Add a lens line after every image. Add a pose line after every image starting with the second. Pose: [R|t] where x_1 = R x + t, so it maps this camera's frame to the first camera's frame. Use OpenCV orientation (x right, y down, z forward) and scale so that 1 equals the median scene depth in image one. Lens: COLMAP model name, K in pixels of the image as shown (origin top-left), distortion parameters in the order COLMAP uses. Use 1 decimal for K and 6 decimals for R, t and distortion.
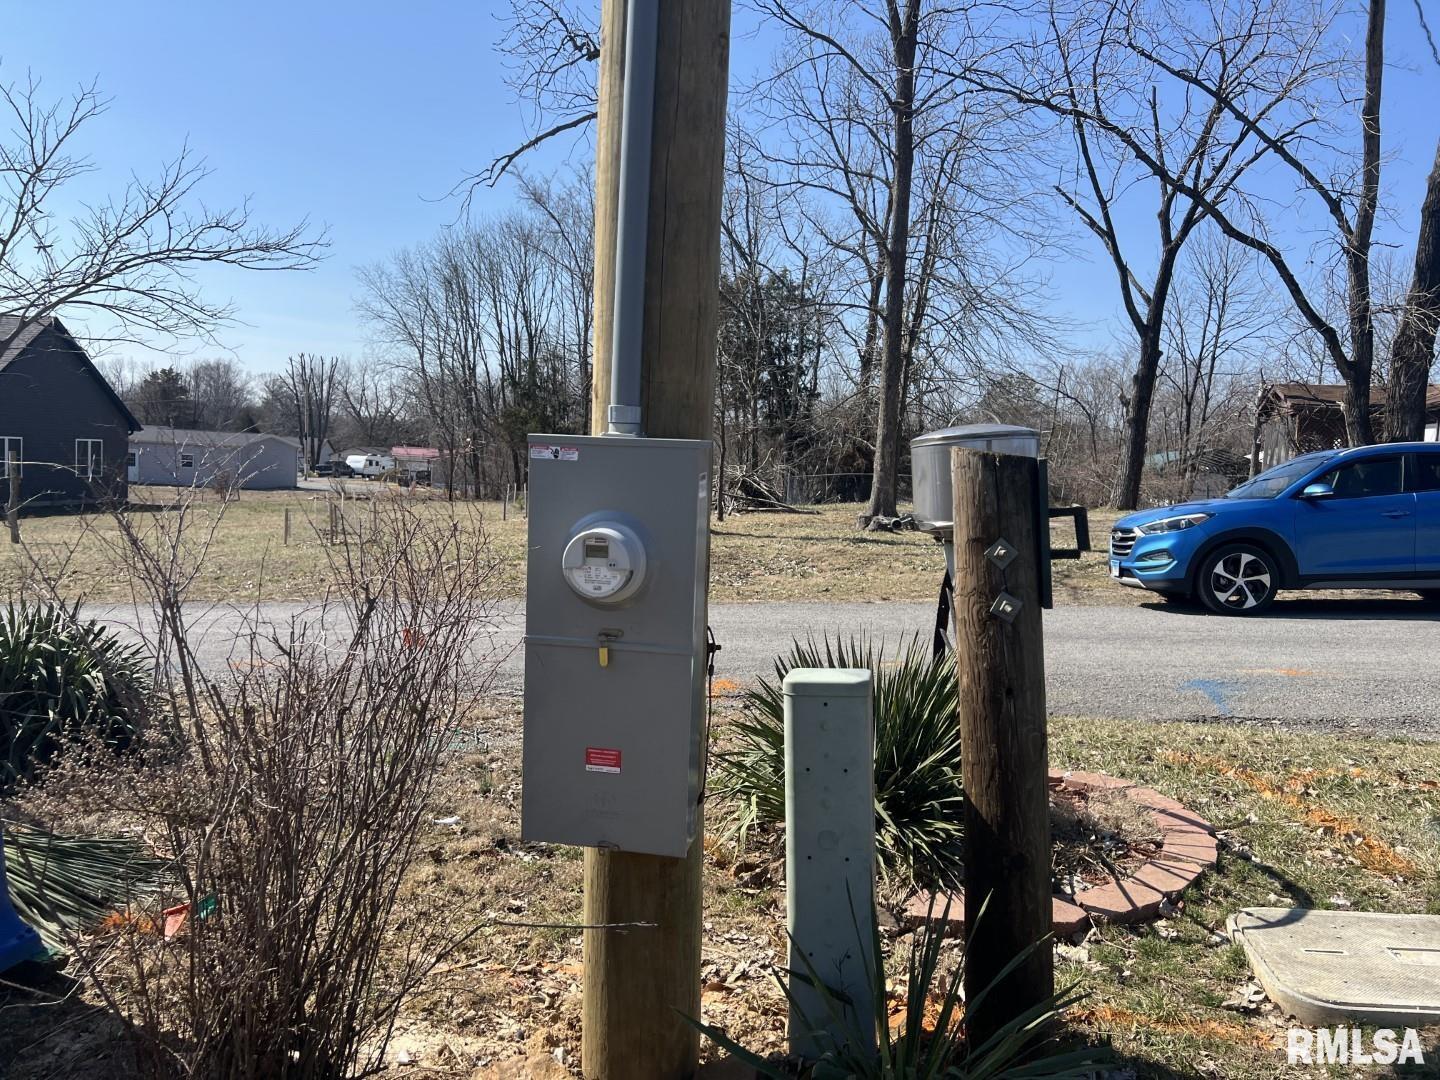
lens RADIAL K [[1072.4, 0, 720.0], [0, 1072.4, 540.0], [0, 0, 1]] dist [0.079861, -0.104609]
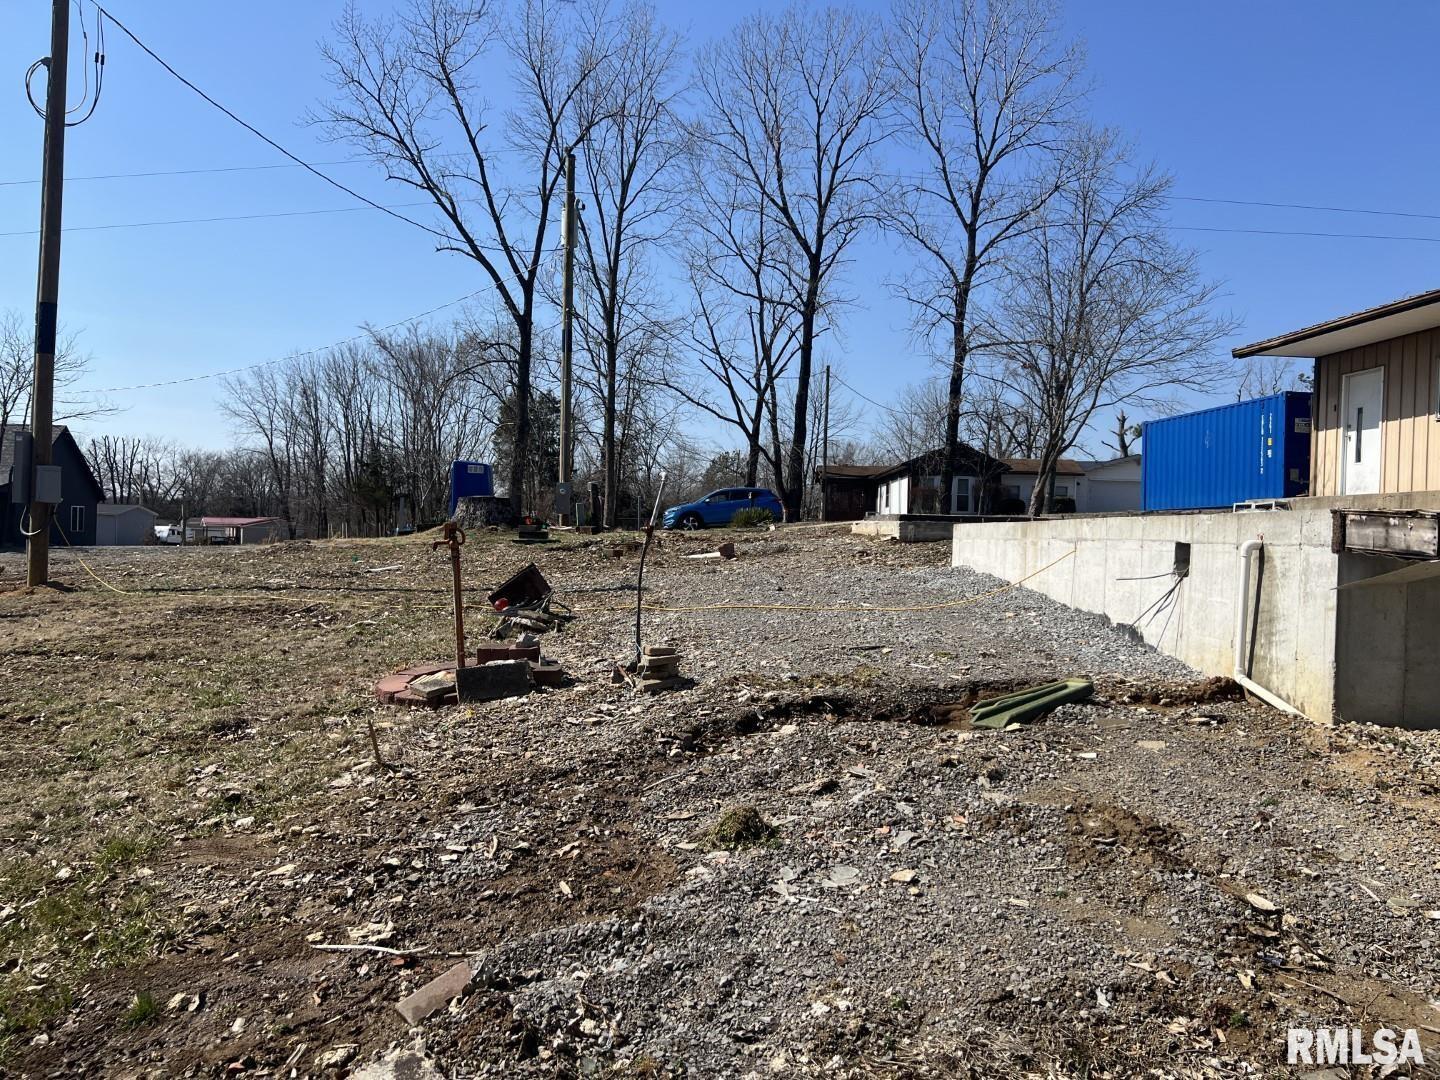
lens RADIAL K [[1072.4, 0, 720.0], [0, 1072.4, 540.0], [0, 0, 1]] dist [0.079861, -0.104609]
pose [[0.974571, -0.022677, 0.222929, -0.044289], [0.037347, 0.997389, -0.061809, 0.057867], [-0.220945, 0.068562, 0.972873, -0.469187]]
